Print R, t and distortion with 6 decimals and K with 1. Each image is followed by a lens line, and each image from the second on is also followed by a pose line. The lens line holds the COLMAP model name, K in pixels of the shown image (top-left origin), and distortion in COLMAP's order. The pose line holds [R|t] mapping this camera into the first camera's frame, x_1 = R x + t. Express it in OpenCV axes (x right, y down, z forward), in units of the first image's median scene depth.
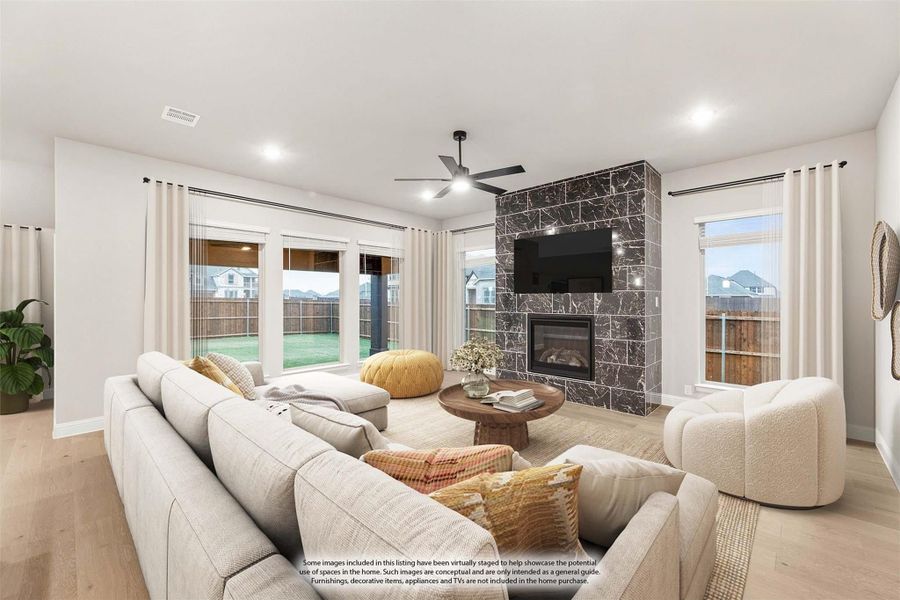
lens RADIAL K [[368.2, 0, 452.2], [0, 368.2, 297.9], [0, 0, 1]] dist [0.003952, 0.000240]
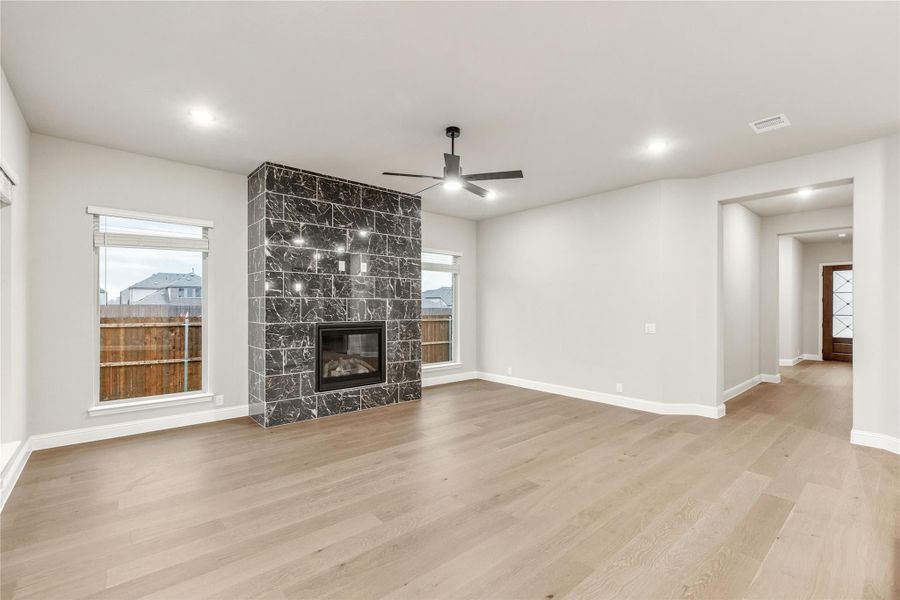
lens RADIAL K [[392.1, 0, 445.9], [0, 392.1, 305.3], [0, 0, 1]] dist [0.003867, 0.000409]
pose [[0.104504, 0.003687, 0.994518, -0.711012], [-0.006526, 0.999974, -0.003021, 0.002878], [-0.994503, -0.006175, 0.104525, 0.675364]]
